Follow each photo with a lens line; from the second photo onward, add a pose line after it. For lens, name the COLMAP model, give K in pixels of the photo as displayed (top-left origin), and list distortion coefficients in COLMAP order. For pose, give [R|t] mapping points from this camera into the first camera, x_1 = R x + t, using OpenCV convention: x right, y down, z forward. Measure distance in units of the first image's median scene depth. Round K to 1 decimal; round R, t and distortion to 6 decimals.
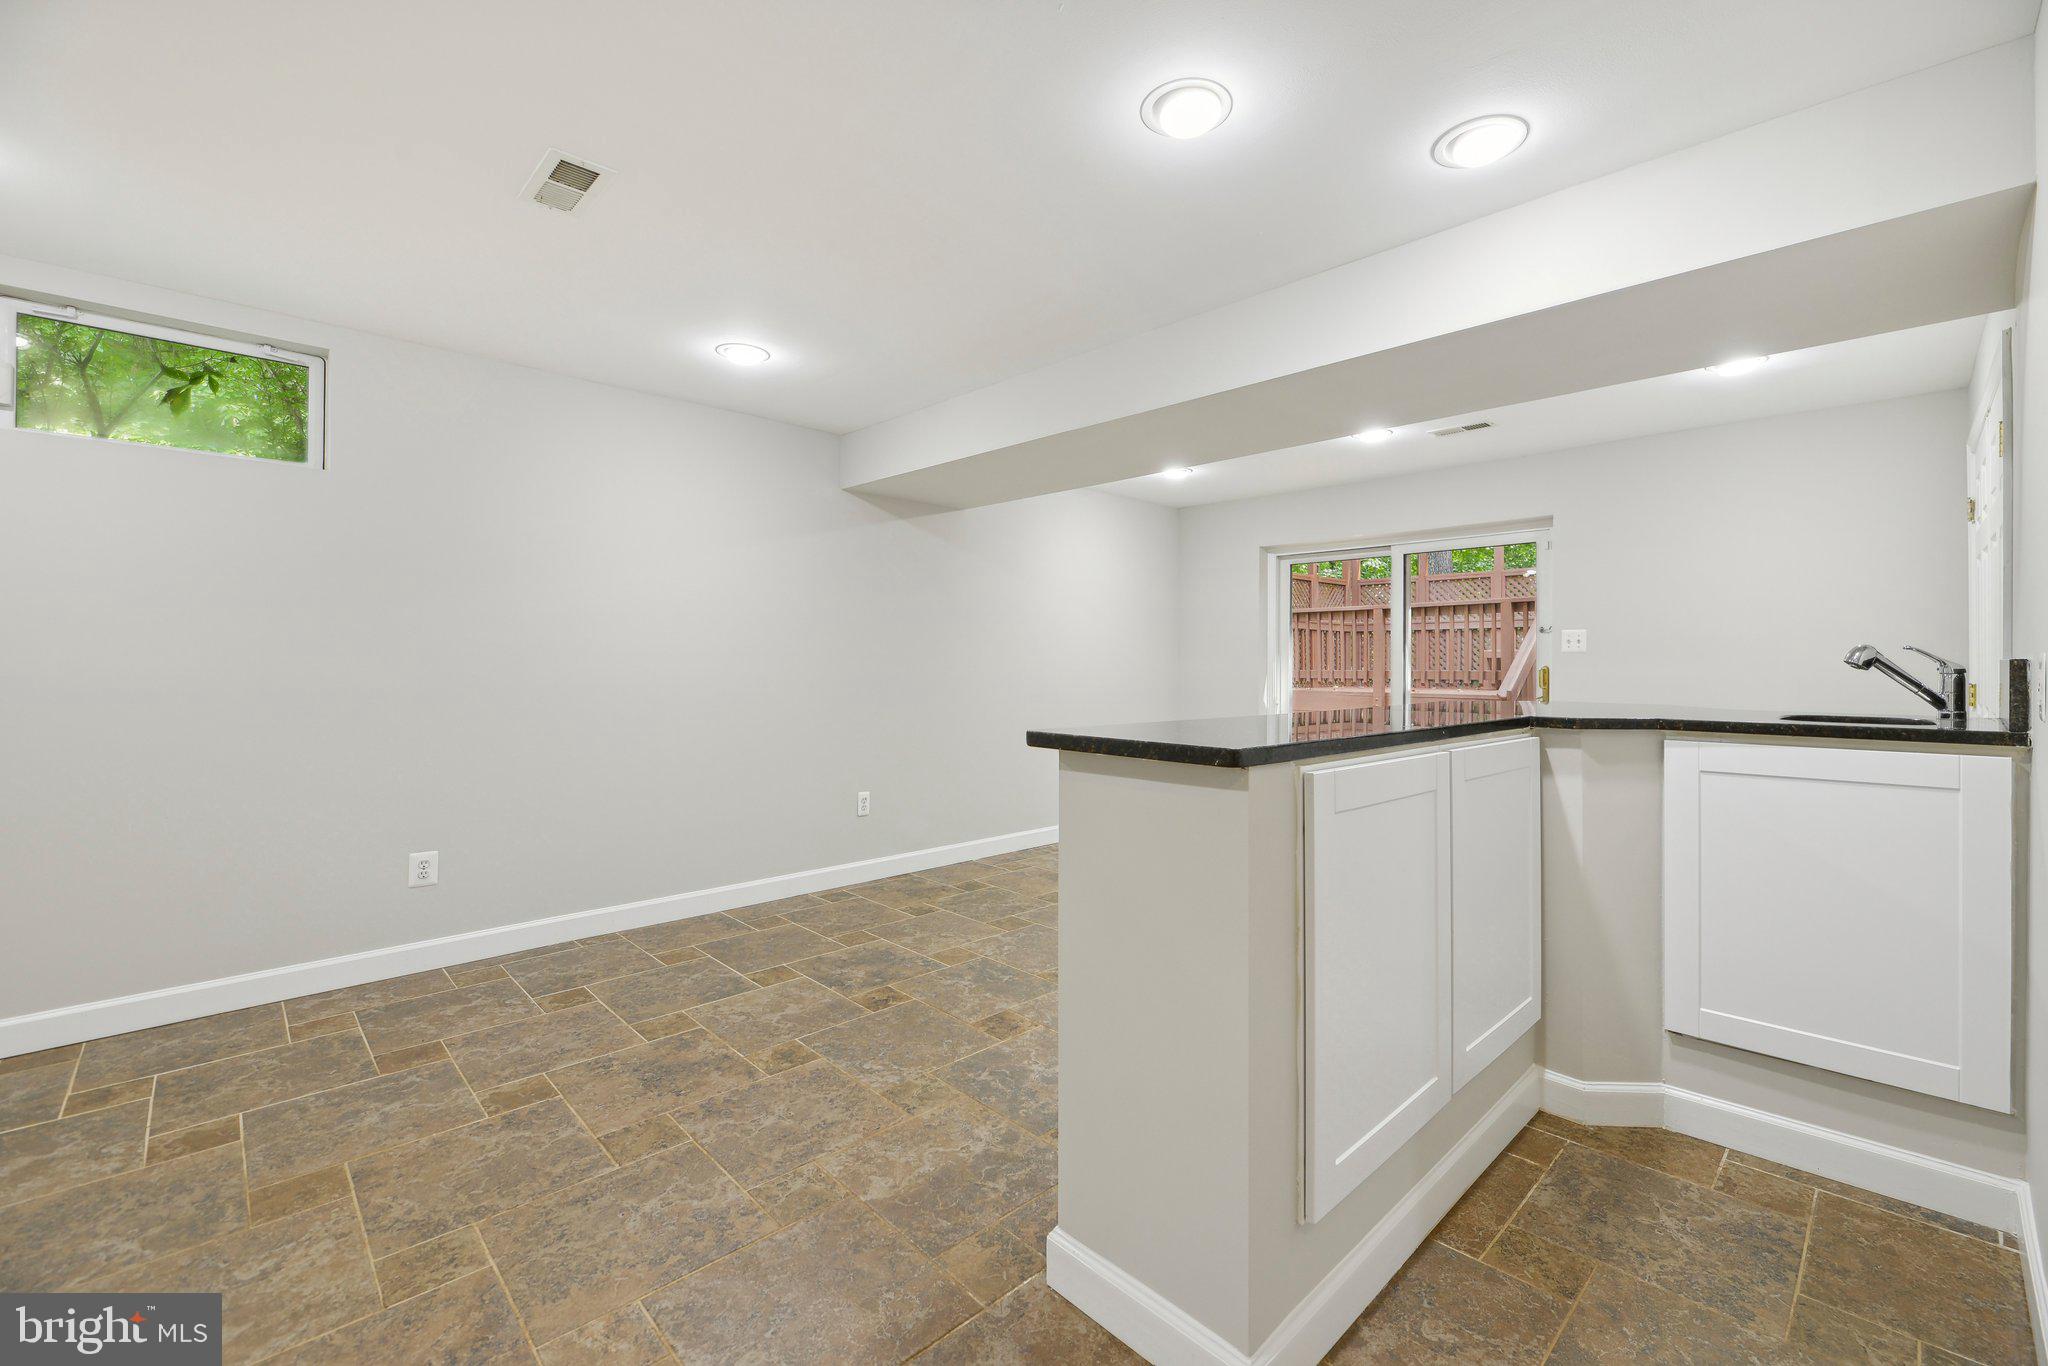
lens RADIAL K [[855.8, 0, 1038.8], [0, 855.8, 671.0], [0, 0, 1]] dist [0.000817, -0.004074]
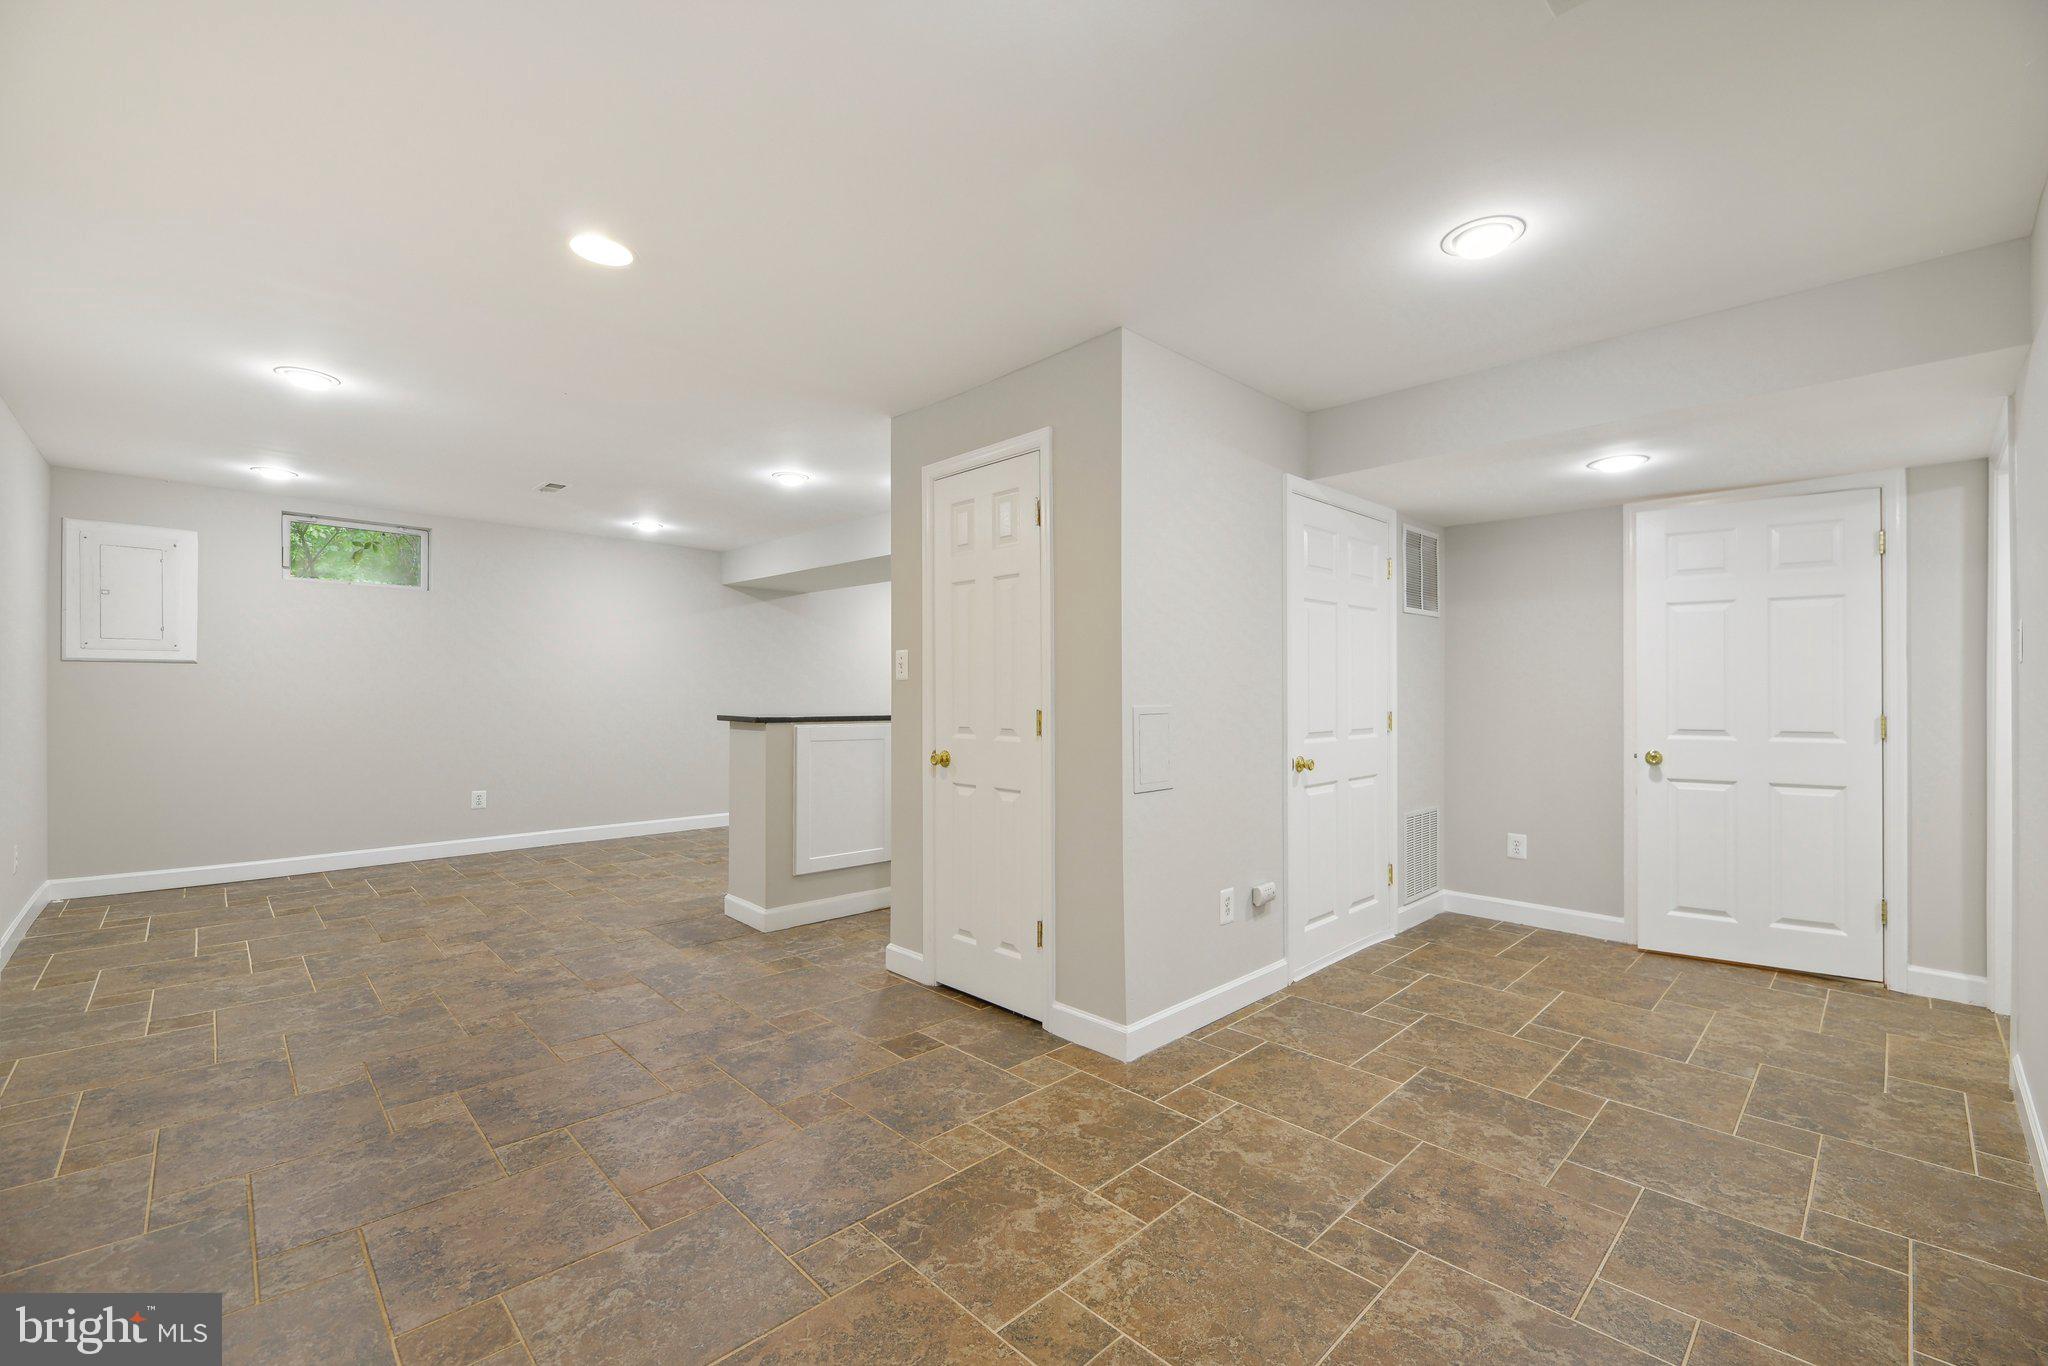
lens RADIAL K [[855.8, 0, 1031.5], [0, 855.8, 681.0], [0, 0, 1]] dist [0.000817, -0.004074]
pose [[0.999997, -0.002064, 0.001341, 0.560166], [0.002089, 0.999820, -0.018838, 0.007724], [-0.001302, 0.018841, 0.999822, -1.003776]]
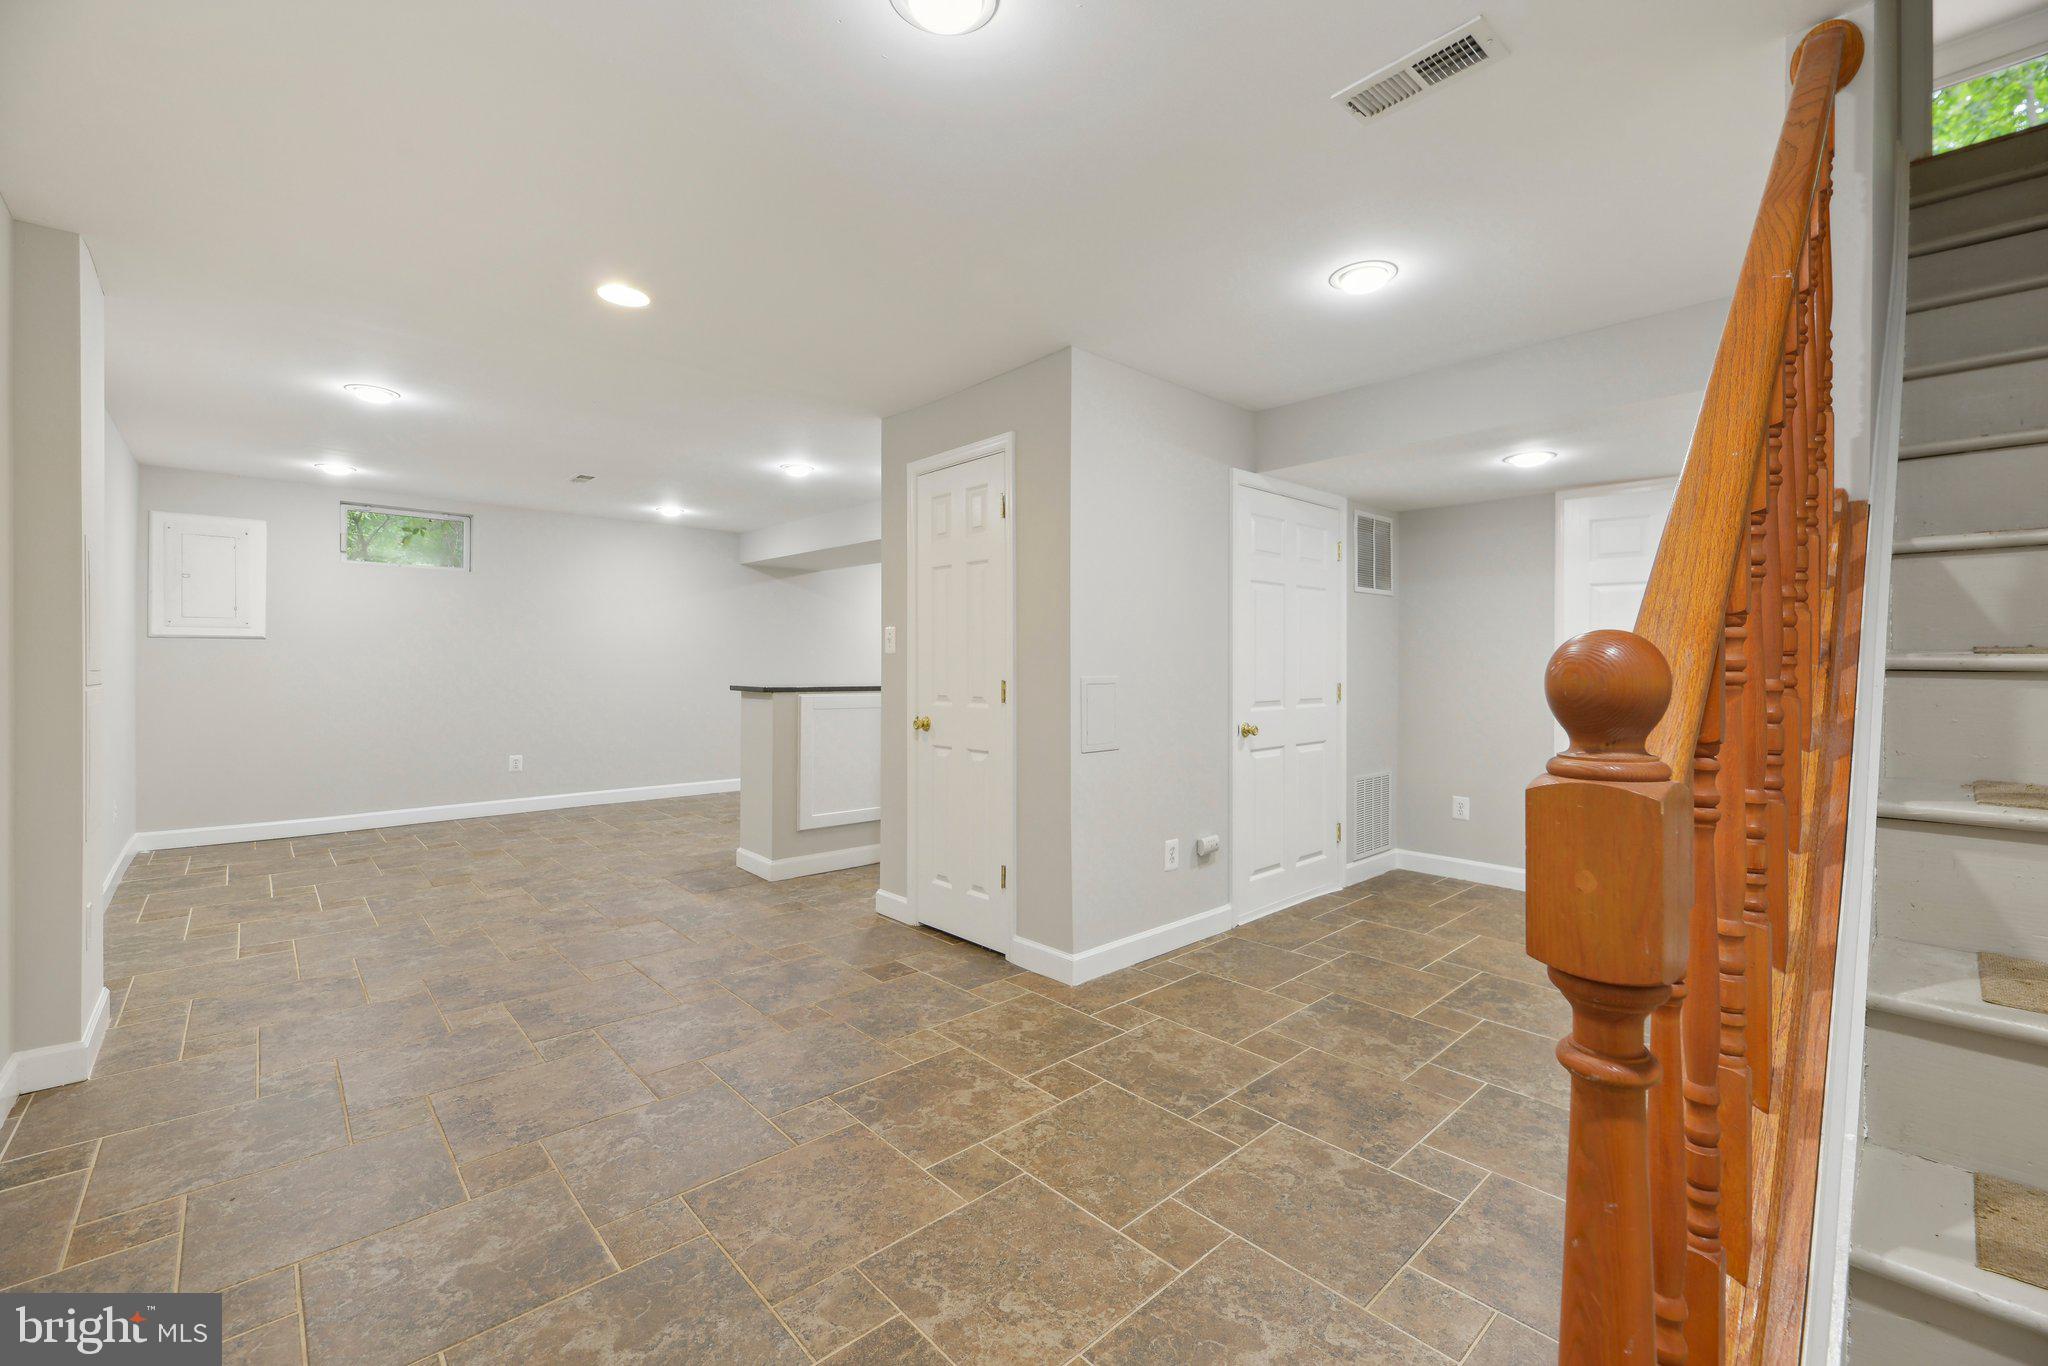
lens RADIAL K [[855.8, 0, 1031.8], [0, 855.8, 659.5], [0, 0, 1]] dist [0.000817, -0.004074]
pose [[0.999637, -0.001305, -0.026912, 0.640770], [0.000954, 0.999914, -0.013043, 0.009827], [0.026927, 0.013013, 0.999553, -1.141411]]
